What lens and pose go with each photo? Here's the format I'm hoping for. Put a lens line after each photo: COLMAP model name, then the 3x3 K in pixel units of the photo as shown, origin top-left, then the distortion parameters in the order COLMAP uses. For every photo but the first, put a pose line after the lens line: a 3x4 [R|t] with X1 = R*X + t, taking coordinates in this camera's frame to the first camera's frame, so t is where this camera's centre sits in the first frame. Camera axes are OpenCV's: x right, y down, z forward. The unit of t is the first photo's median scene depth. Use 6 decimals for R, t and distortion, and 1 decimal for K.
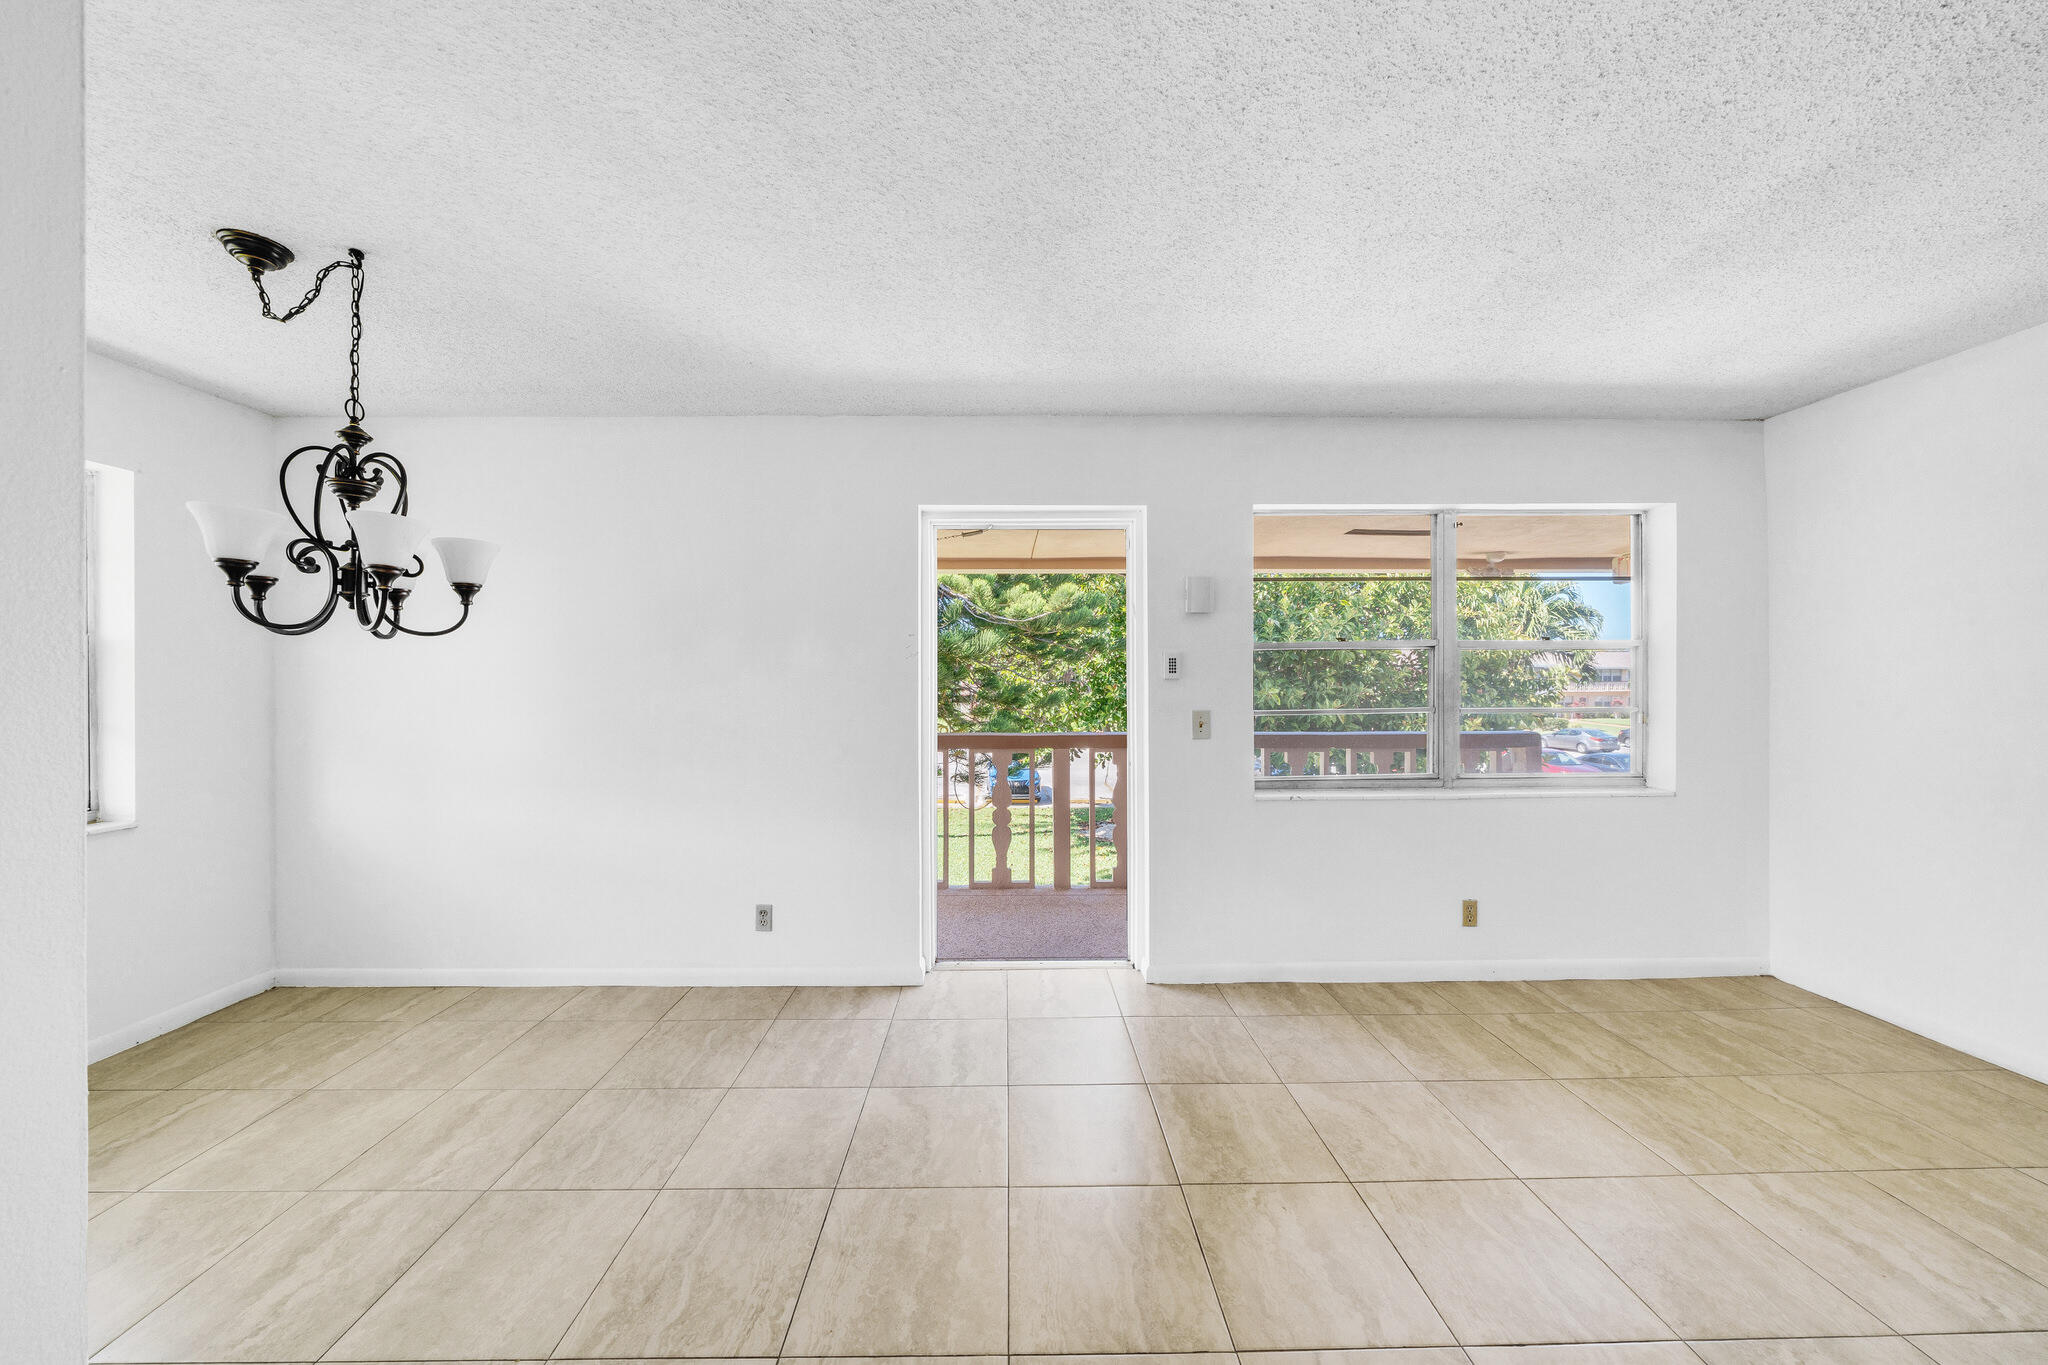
lens RADIAL K [[698.3, 0, 1017.7], [0, 698.3, 678.9], [0, 0, 1]] dist [-0.006465, 0.000048]
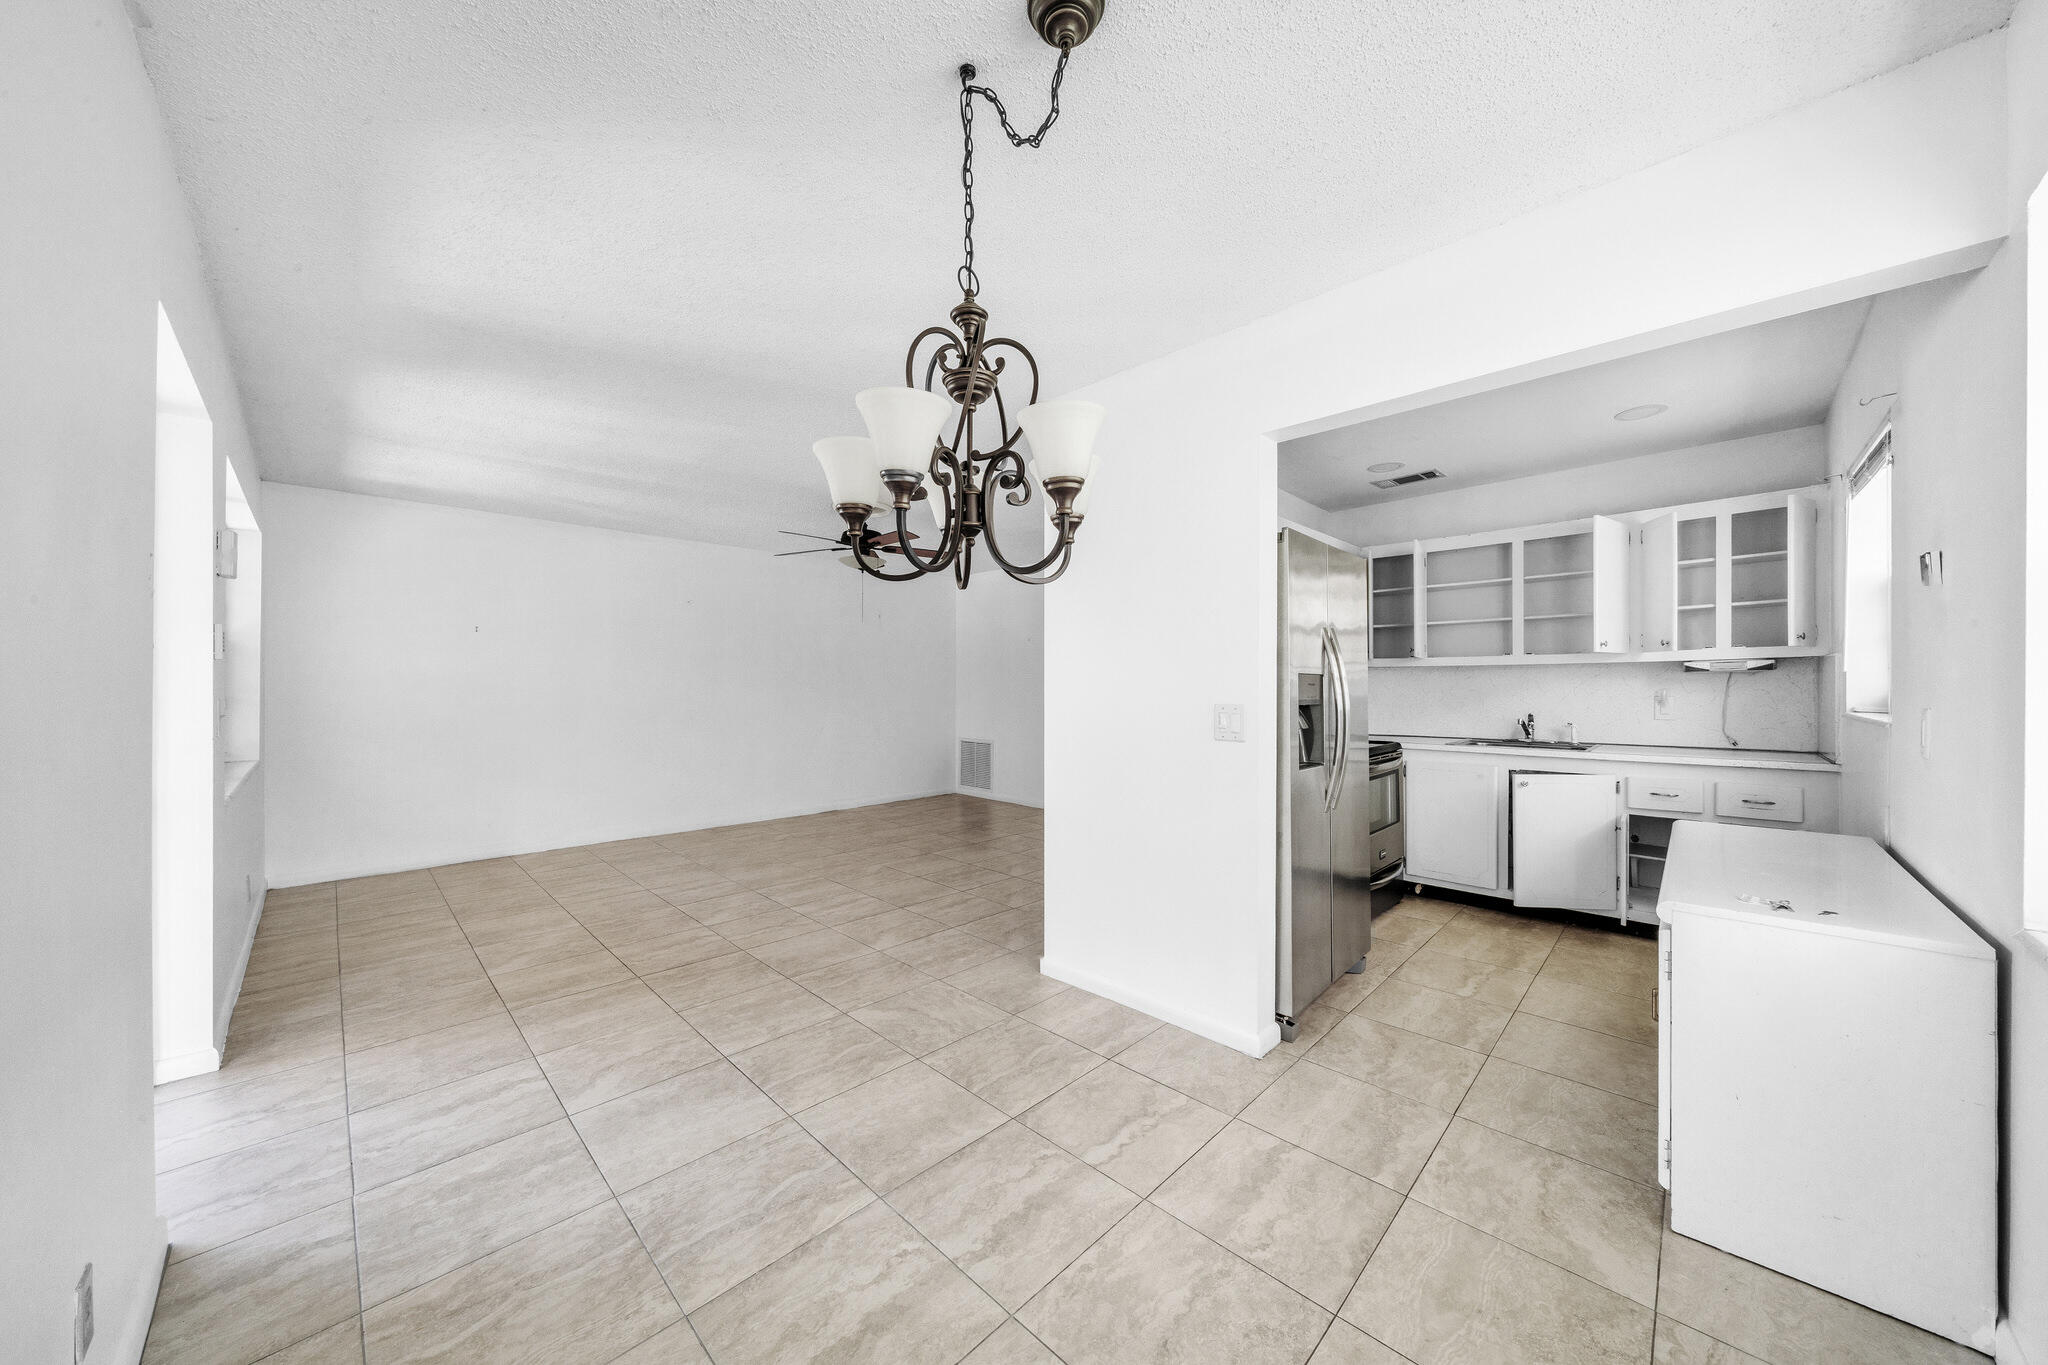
lens RADIAL K [[700.1, 0, 1018.4], [0, 700.1, 675.3], [0, 0, 1]] dist [-0.005100, -0.000047]
pose [[-0.697657, 0.012445, 0.716324, -1.126607], [0.000659, 0.999860, -0.016730, 0.038515], [-0.716432, -0.011200, -0.697567, 1.092871]]
